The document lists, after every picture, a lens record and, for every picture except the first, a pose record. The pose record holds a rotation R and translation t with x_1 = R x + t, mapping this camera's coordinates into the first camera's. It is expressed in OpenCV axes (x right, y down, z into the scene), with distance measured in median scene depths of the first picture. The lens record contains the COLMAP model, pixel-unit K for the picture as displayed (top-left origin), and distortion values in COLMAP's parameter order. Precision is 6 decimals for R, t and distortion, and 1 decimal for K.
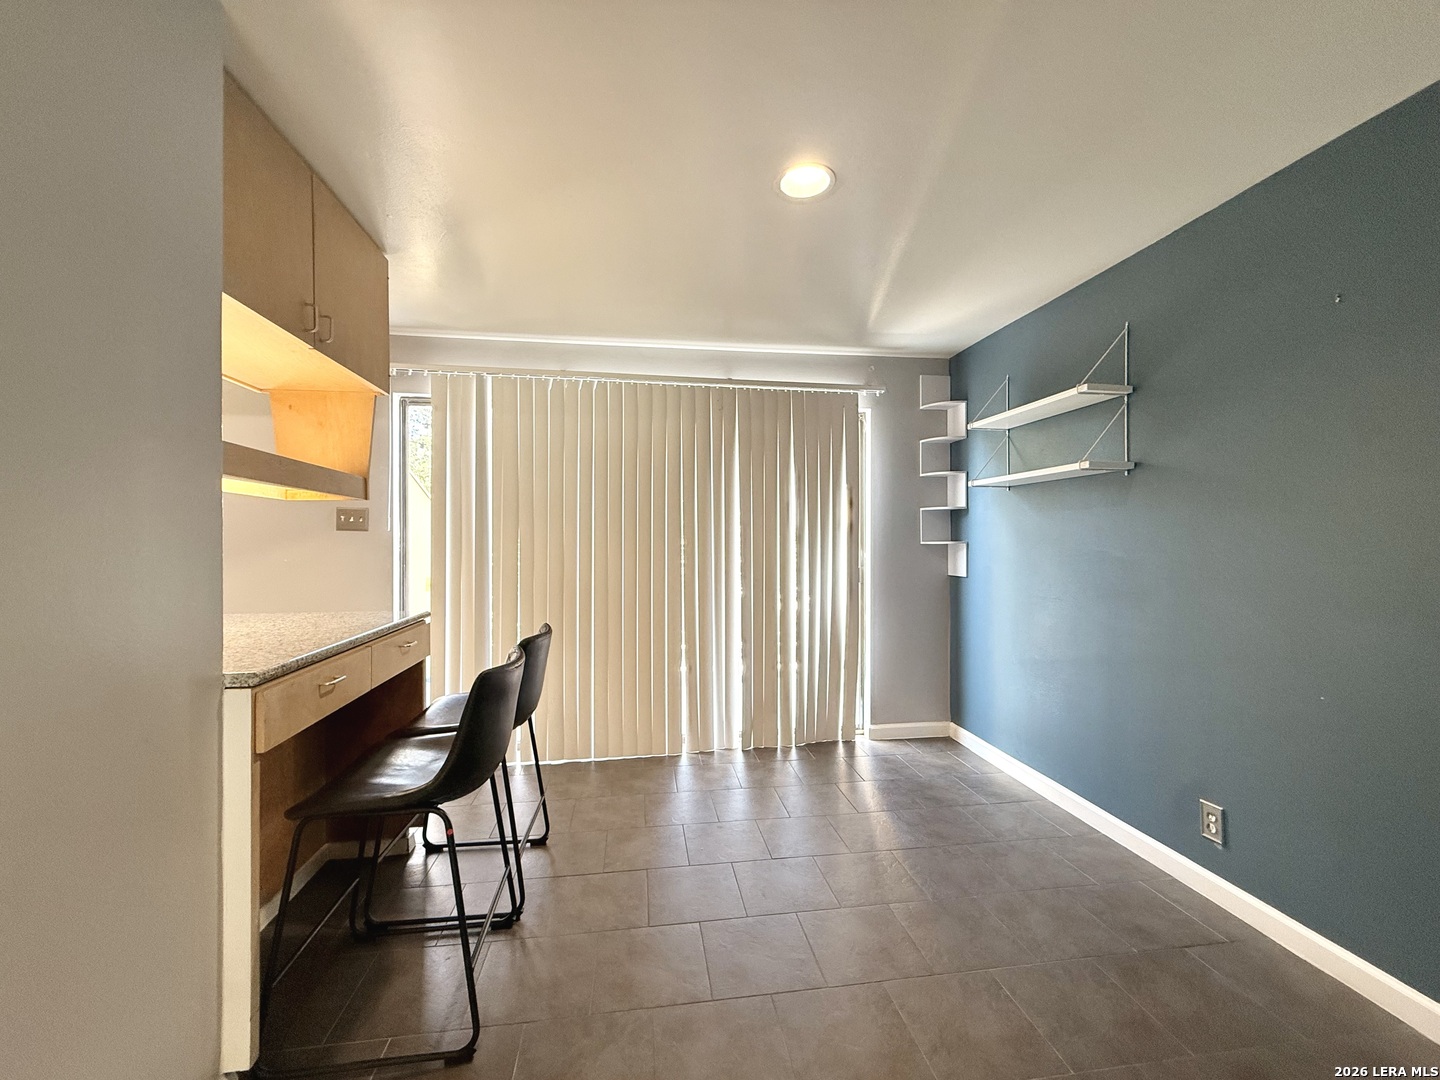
lens RADIAL K [[572.6, 0, 730.4], [0, 572.6, 537.1], [0, 0, 1]] dist [-0.000702, -0.000016]
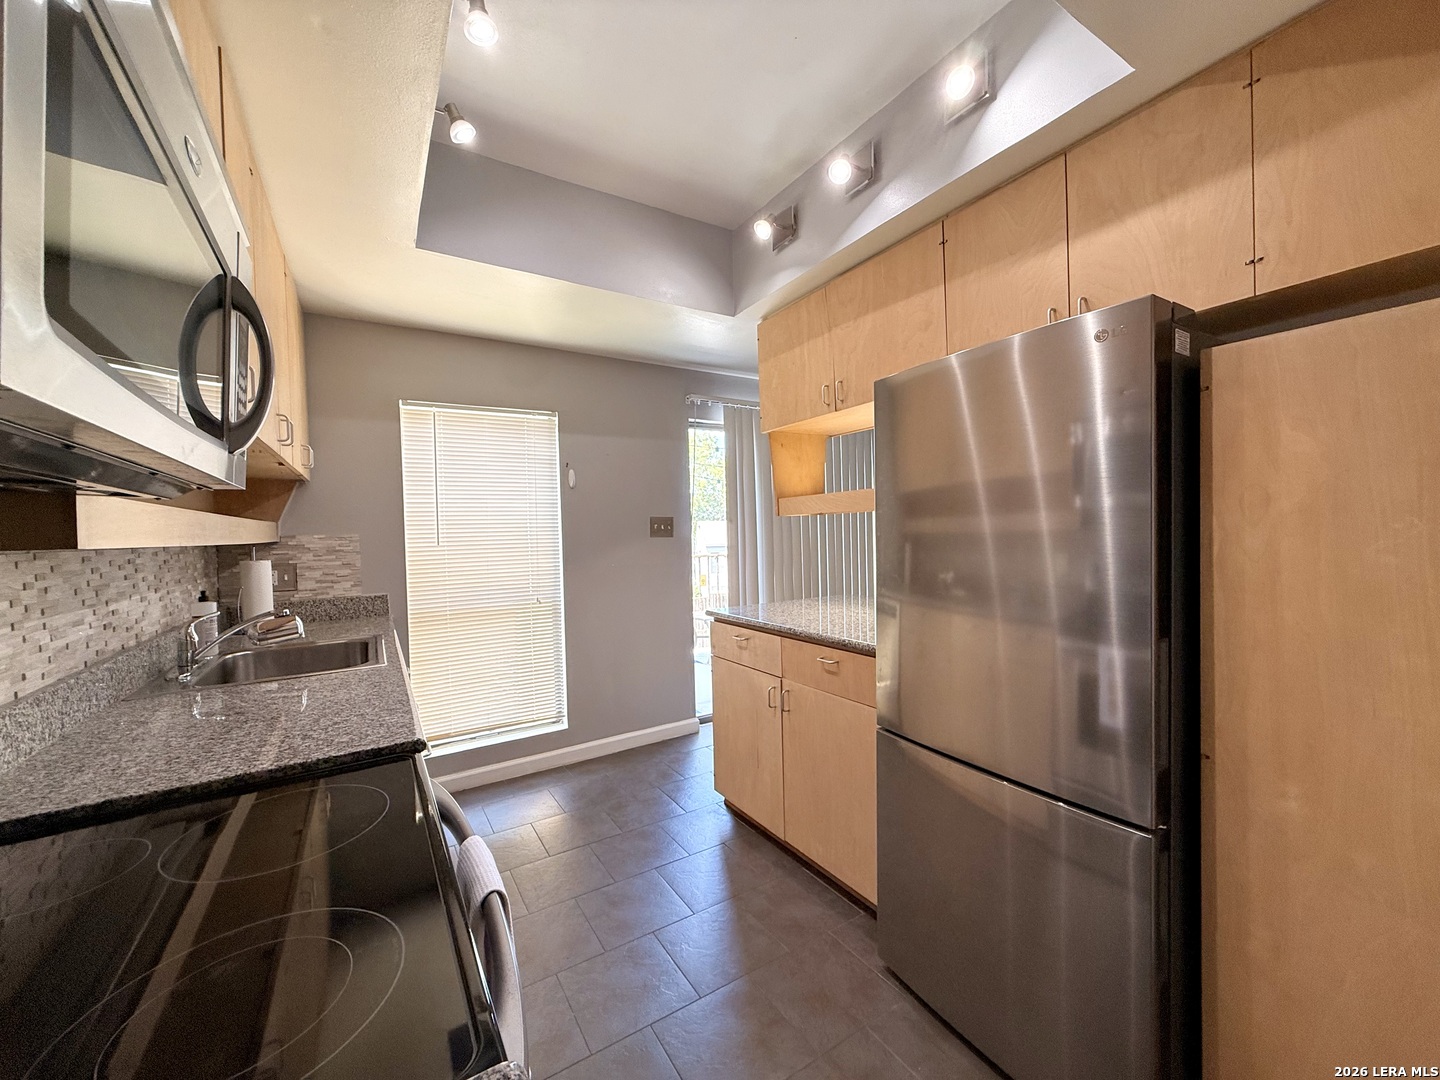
lens RADIAL K [[572.6, 0, 718.6], [0, 572.6, 540.3], [0, 0, 1]] dist [-0.000702, -0.000016]
pose [[0.918695, -0.029620, 0.393856, -0.941697], [0.021032, 0.999438, 0.026104, -0.029137], [-0.394408, -0.015698, 0.918801, -0.101029]]
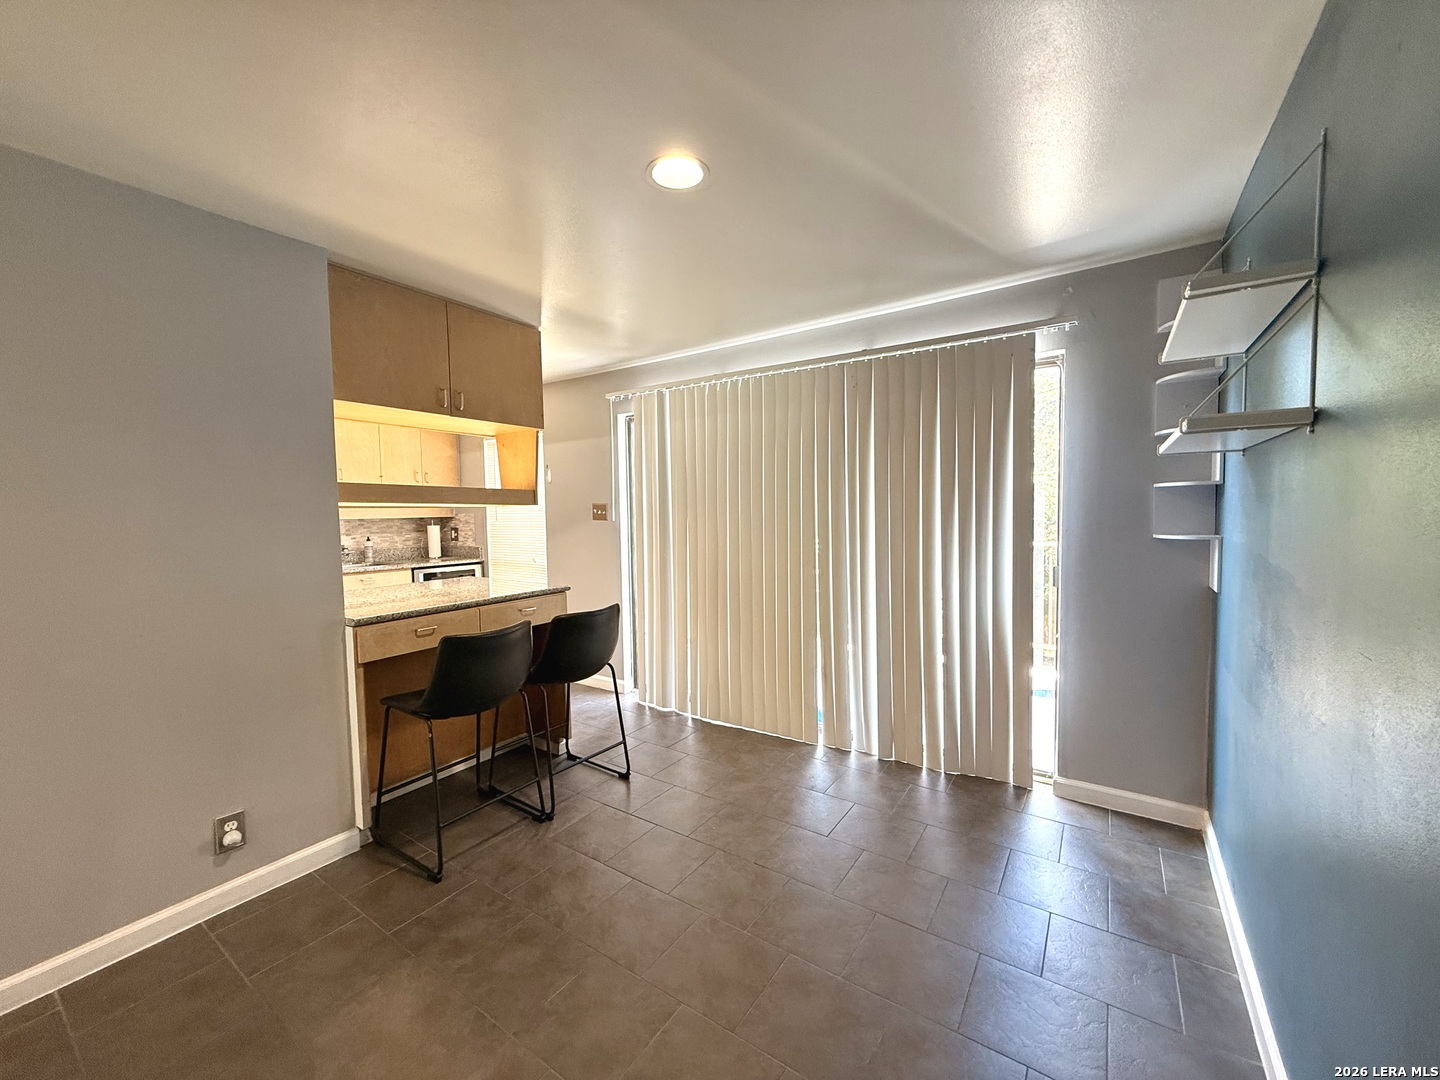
lens RADIAL K [[572.6, 0, 720.2], [0, 572.6, 539.4], [0, 0, 1]] dist [-0.000702, -0.000016]
pose [[0.731869, 0.026760, -0.680920, 0.454958], [0.017122, 0.998191, 0.057631, -0.036232], [0.681230, -0.053837, 0.730087, 0.175914]]
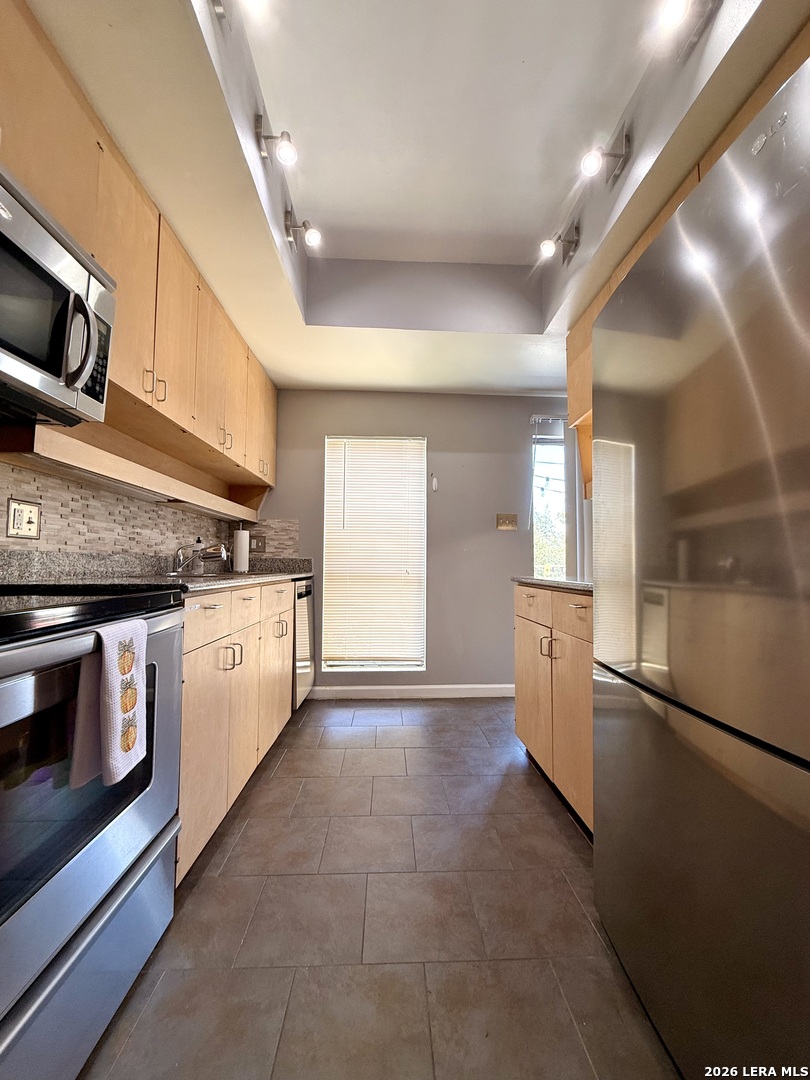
lens RADIAL K [[429.4, 0, 405.1], [0, 429.4, 538.6], [0, 0, 1]] dist [-0.000702, -0.000016]
pose [[0.994012, 0.001887, -0.109254, -0.741285], [-0.007827, 0.998512, -0.053960, 0.066789], [0.108990, 0.054492, 0.992548, -0.092468]]
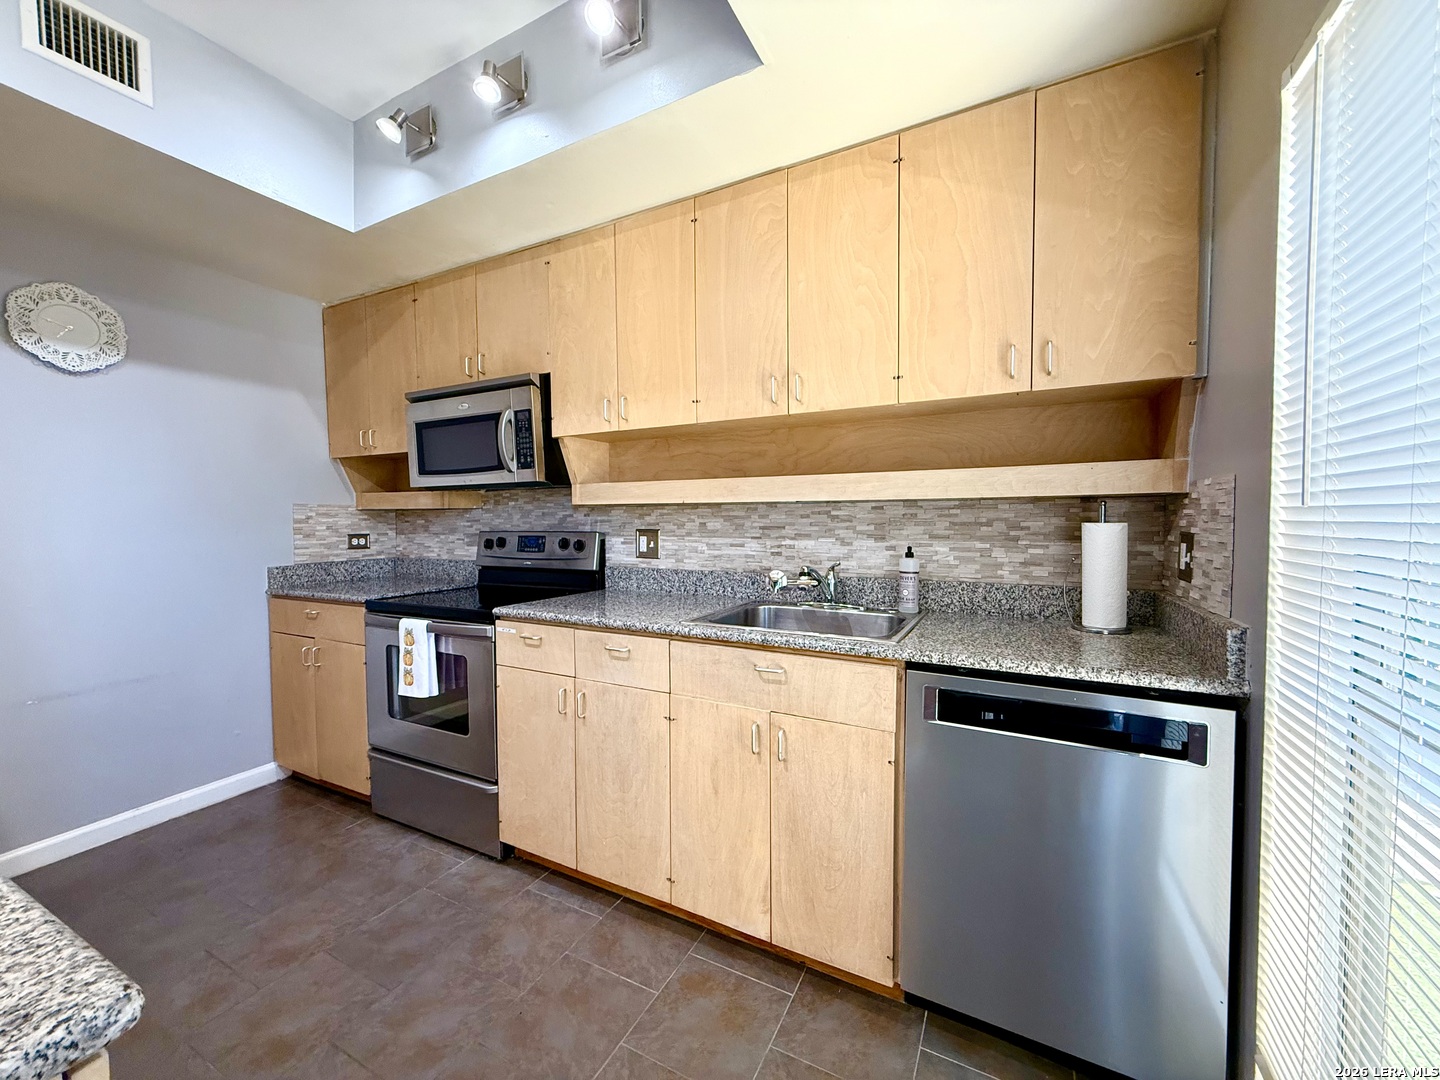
lens RADIAL K [[572.6, 0, 716.2], [0, 572.6, 536.4], [0, 0, 1]] dist [-0.000702, -0.000016]
pose [[-0.593860, 0.036414, -0.803744, -0.622982], [0.014646, 0.999299, 0.034452, -0.006912], [0.804435, 0.008688, -0.593977, 0.811625]]
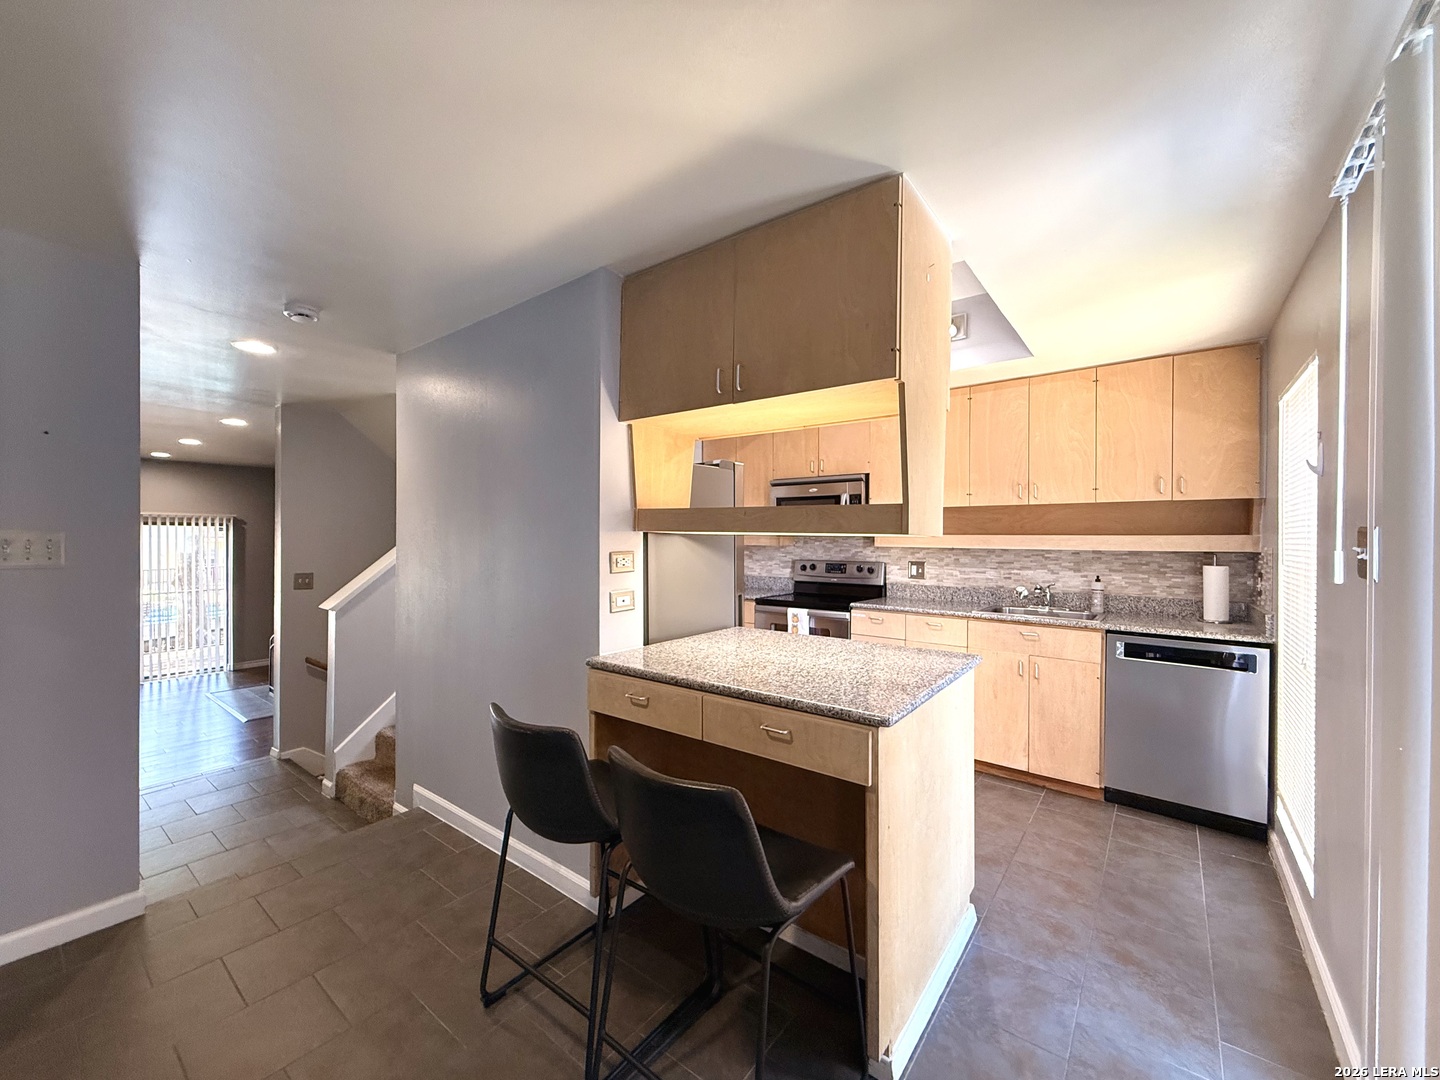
lens RADIAL K [[572.6, 0, 715.6], [0, 572.6, 537.0], [0, 0, 1]] dist [-0.000702, -0.000016]
pose [[-0.729783, -0.003635, -0.683670, 0.008944], [0.000610, 0.999982, -0.005968, -0.038368], [0.683679, -0.004773, -0.729767, 0.909167]]
